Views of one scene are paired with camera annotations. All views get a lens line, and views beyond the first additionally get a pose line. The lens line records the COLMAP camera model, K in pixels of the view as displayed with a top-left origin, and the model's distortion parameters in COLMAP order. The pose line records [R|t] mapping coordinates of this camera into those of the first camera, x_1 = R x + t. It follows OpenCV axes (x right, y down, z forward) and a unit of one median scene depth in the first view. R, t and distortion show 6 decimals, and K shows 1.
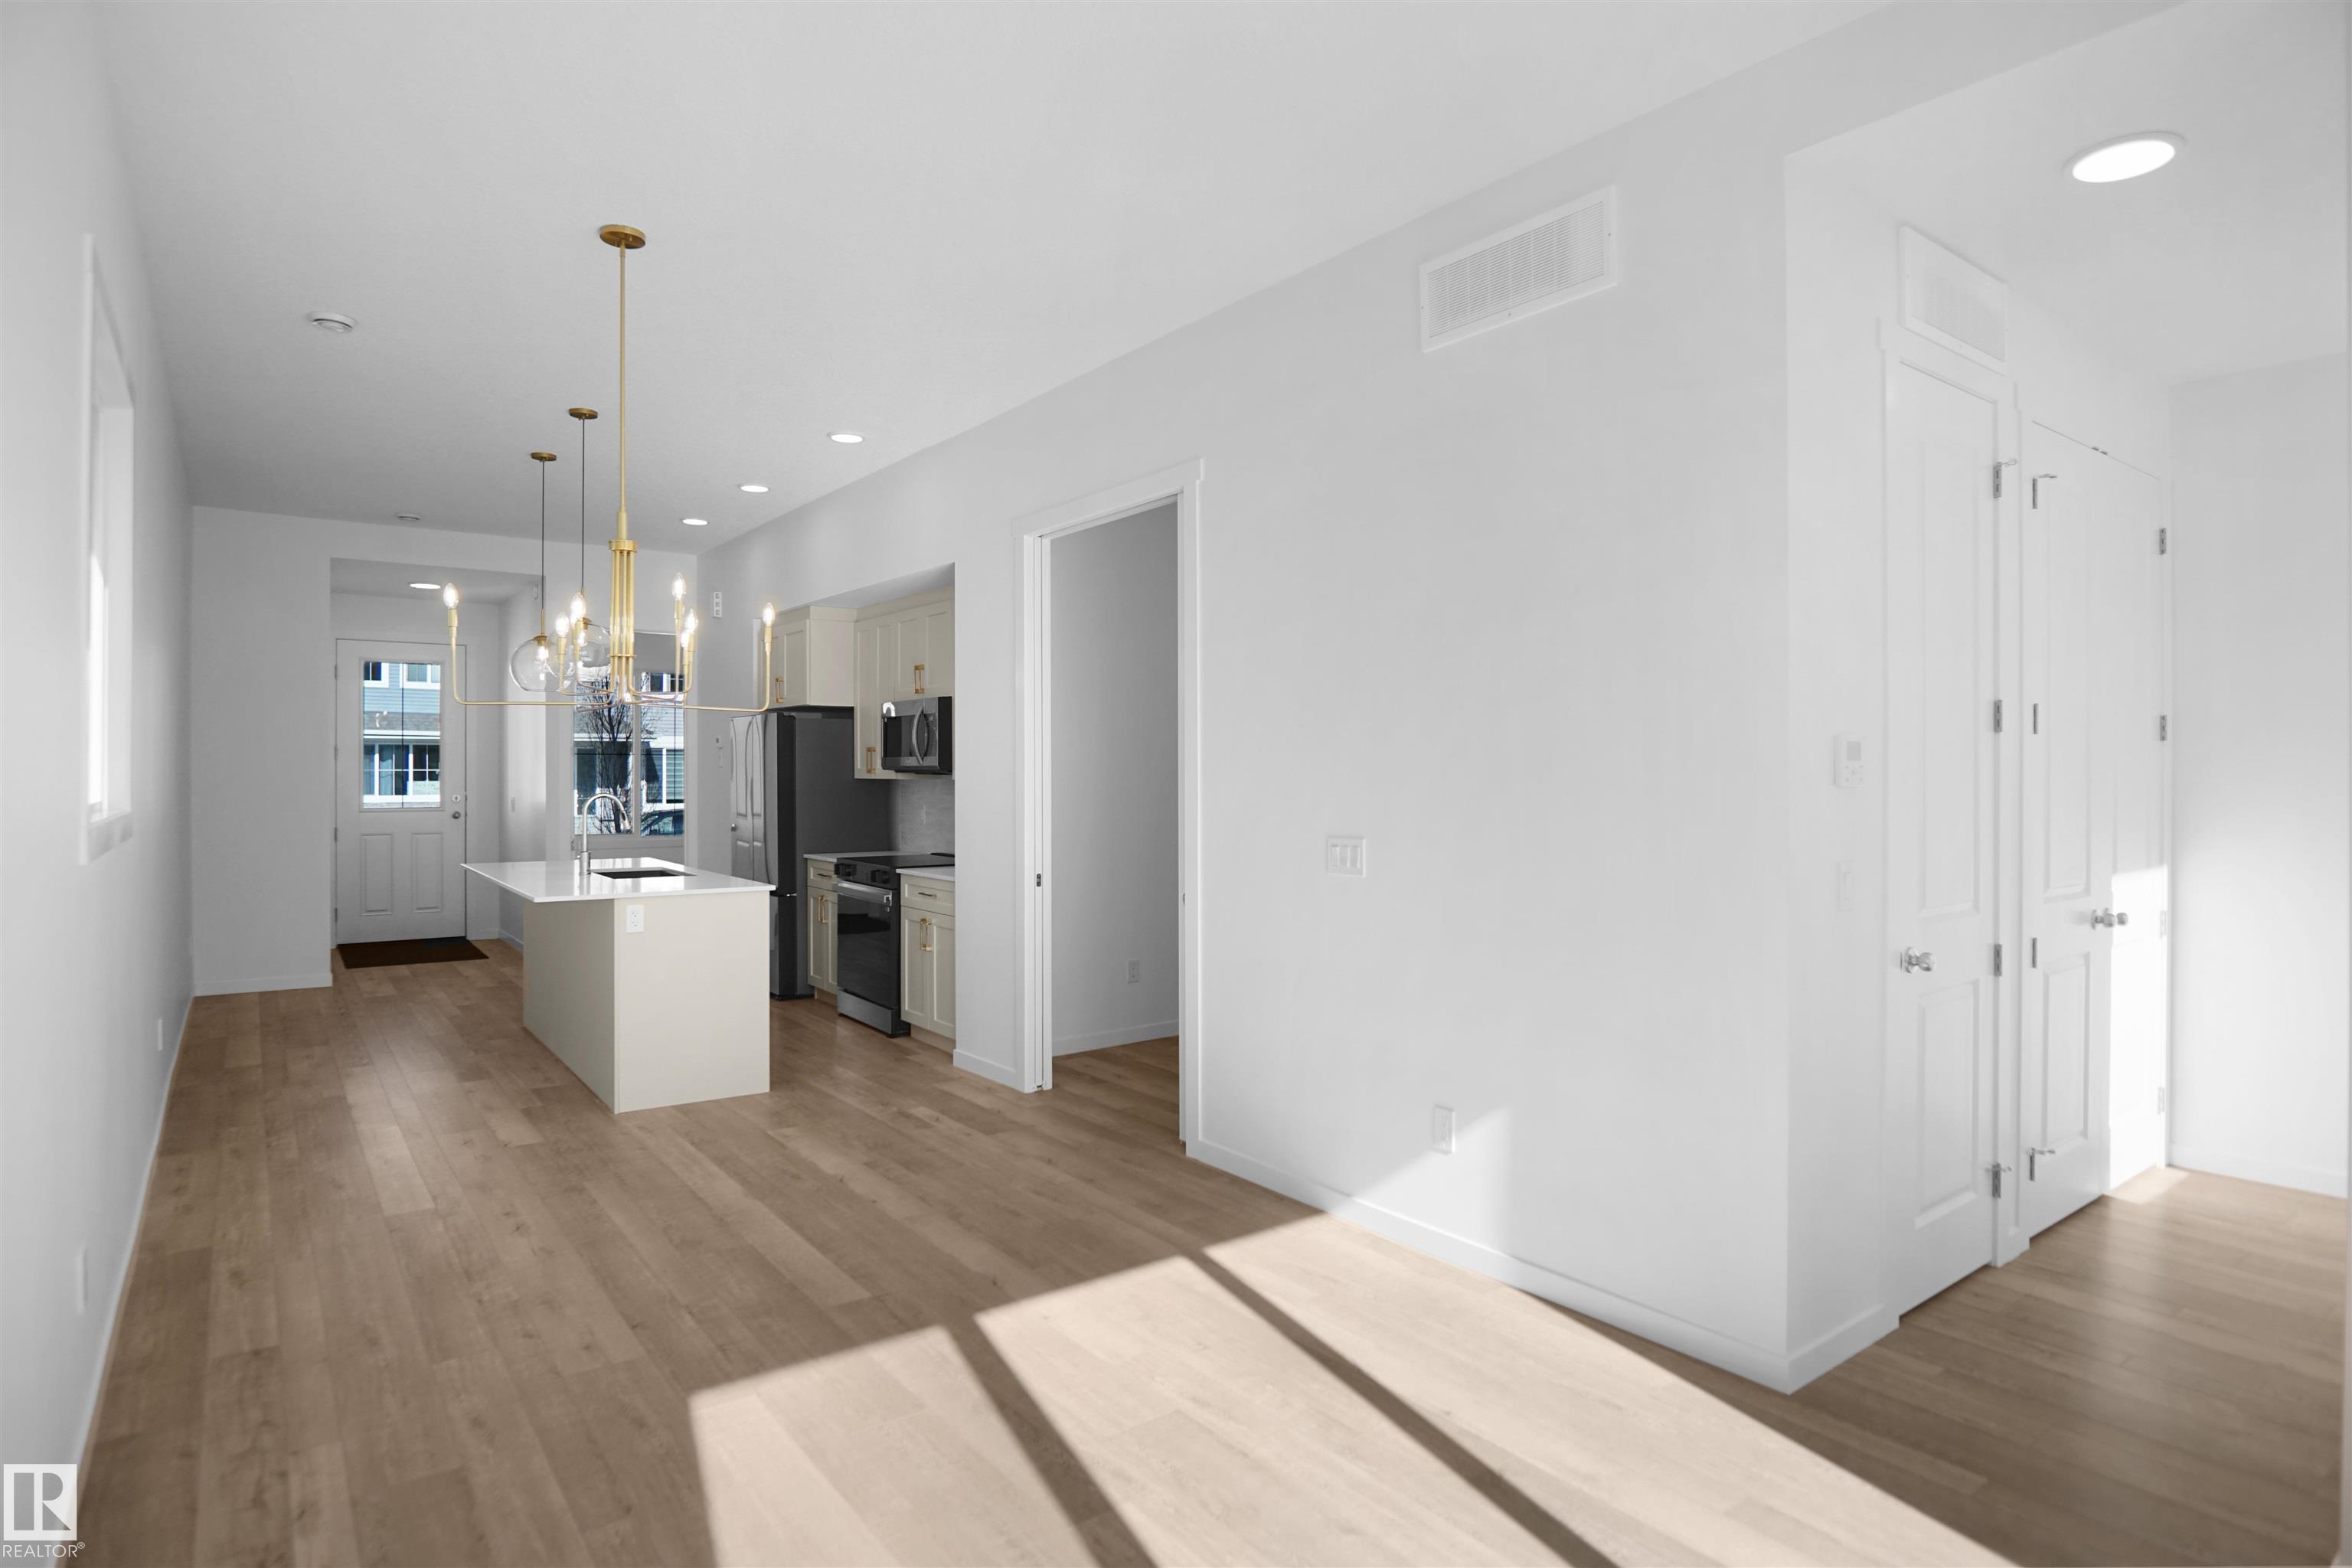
lens RADIAL K [[1279.7, 0, 1178.3], [0, 1279.7, 765.8], [0, 0, 1]] dist [-0.029044, 0.005853]
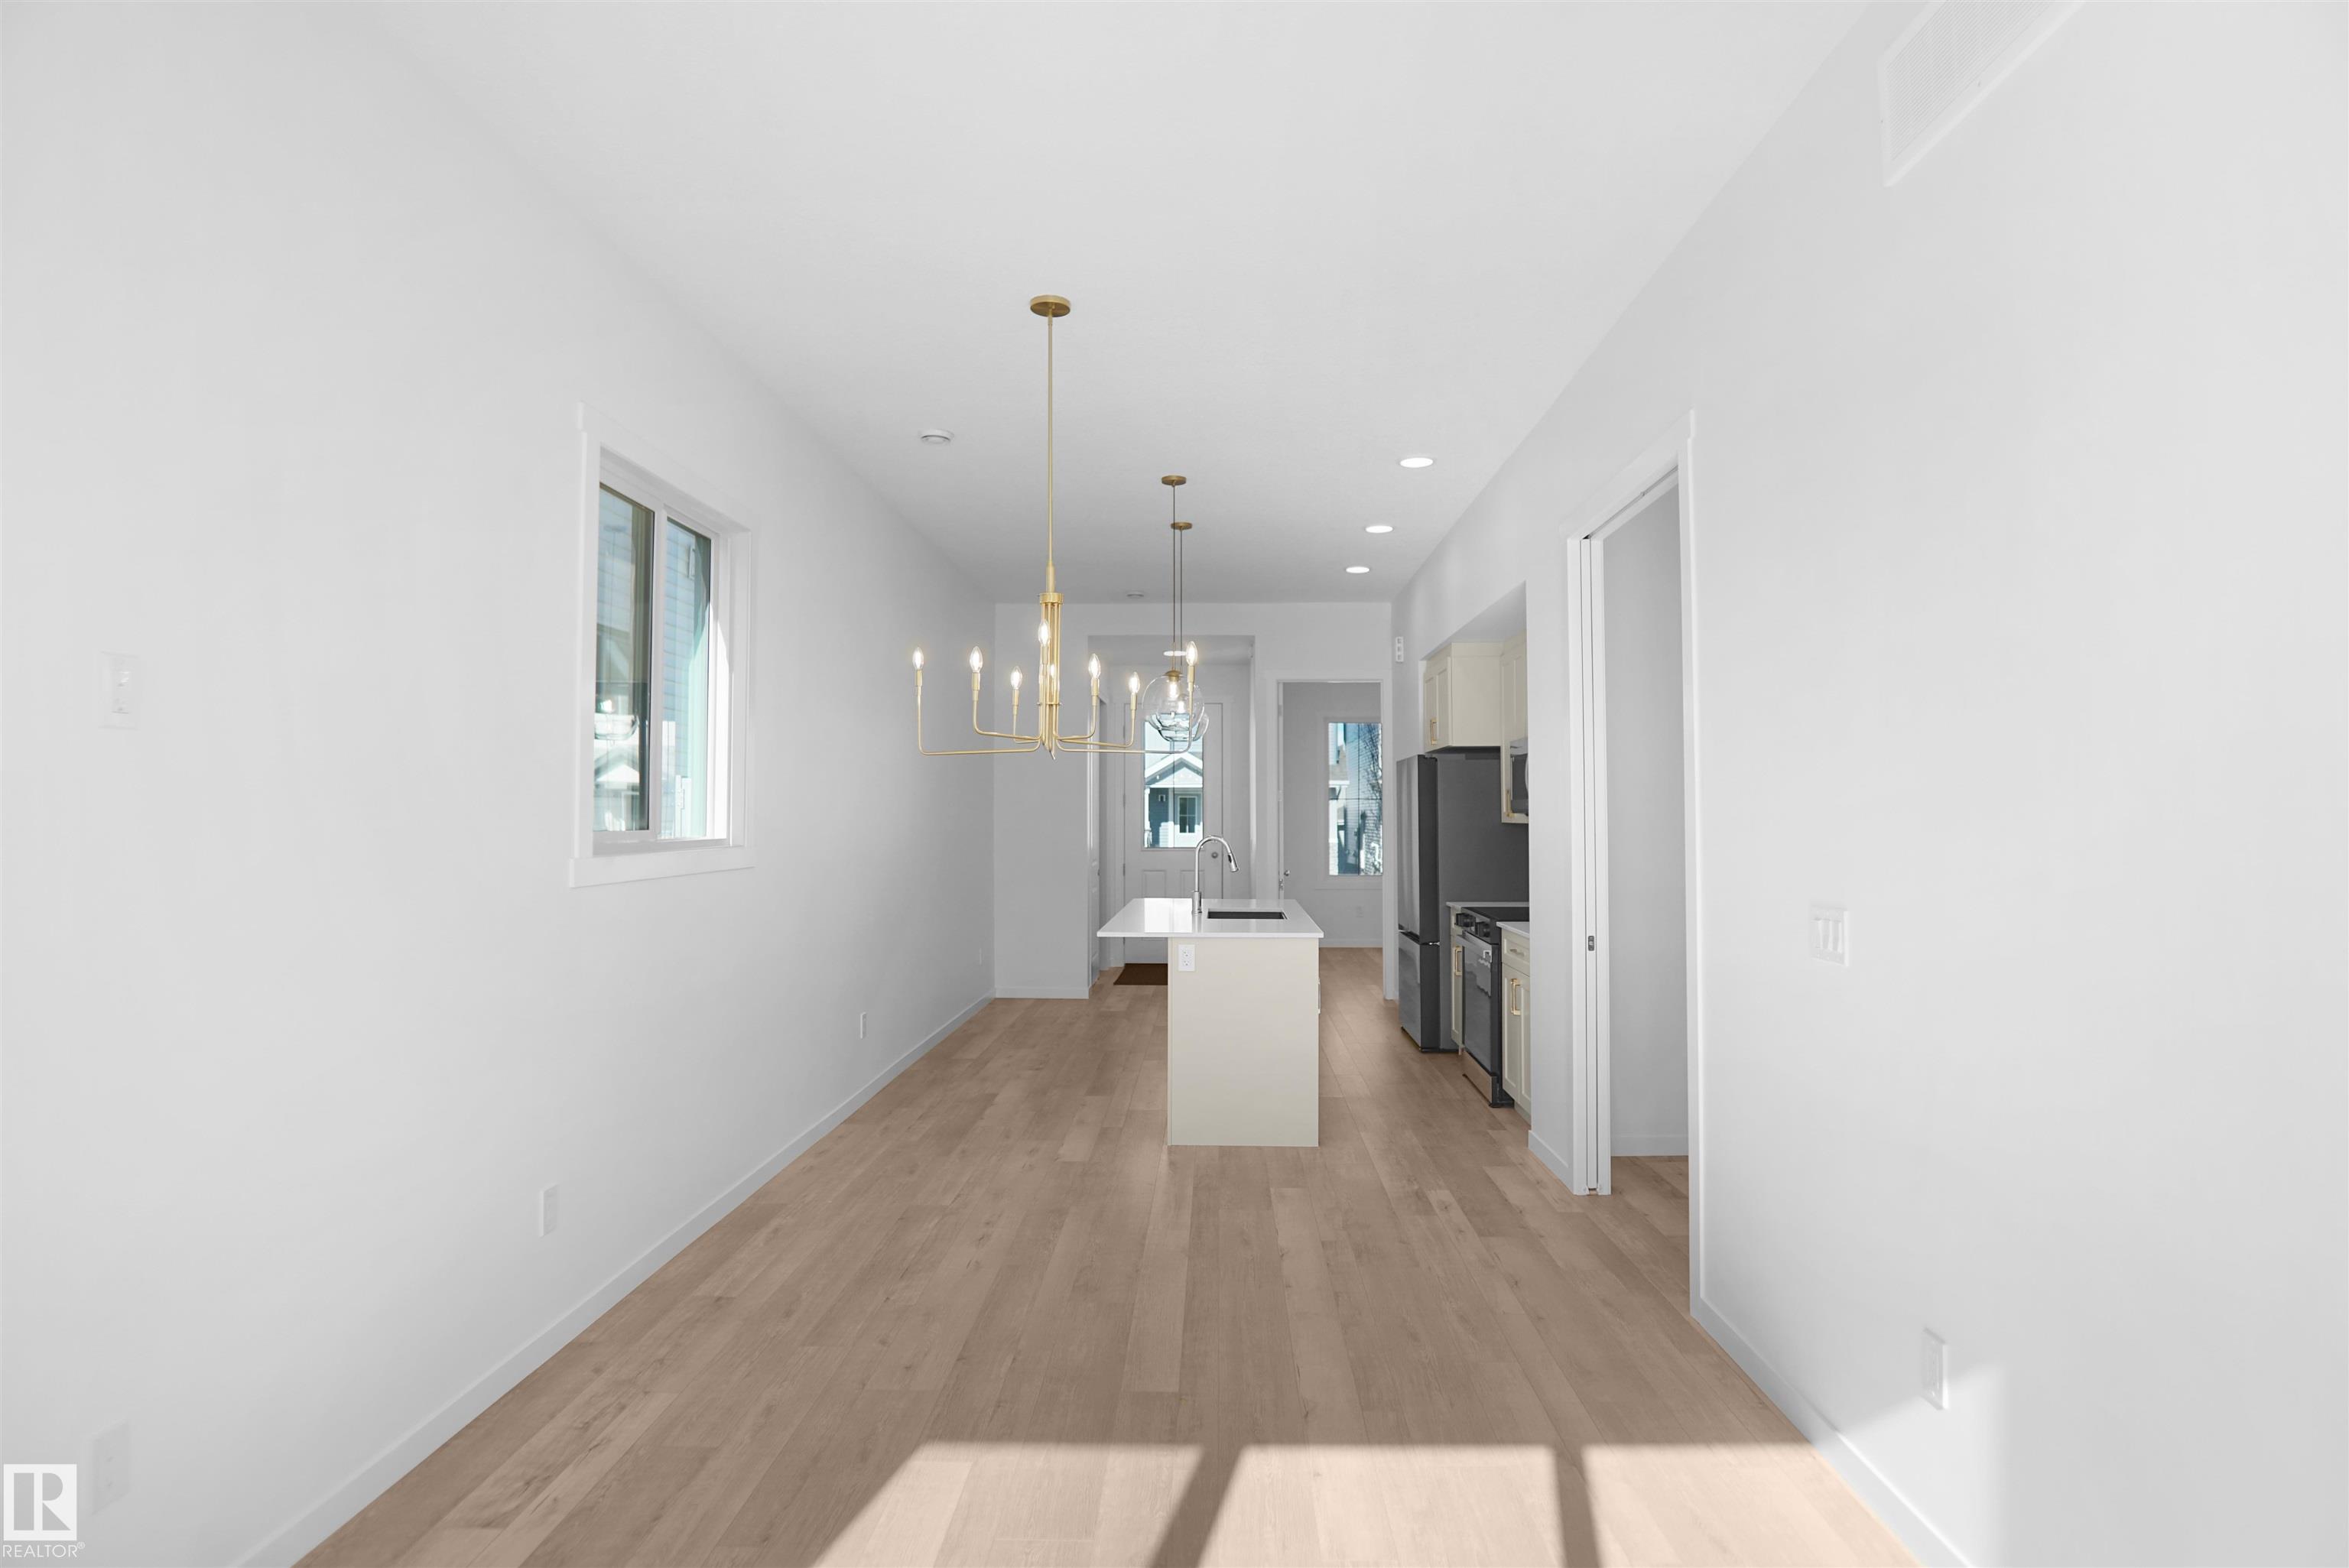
lens RADIAL K [[1278.0, 0, 1176.5], [0, 1278.0, 770.5], [0, 0, 1]] dist [-0.029044, 0.005853]
pose [[0.785009, -0.023164, -0.619051, 0.187574], [0.003460, 0.999449, -0.033010, 0.002229], [0.619475, 0.023772, 0.784657, 0.157853]]
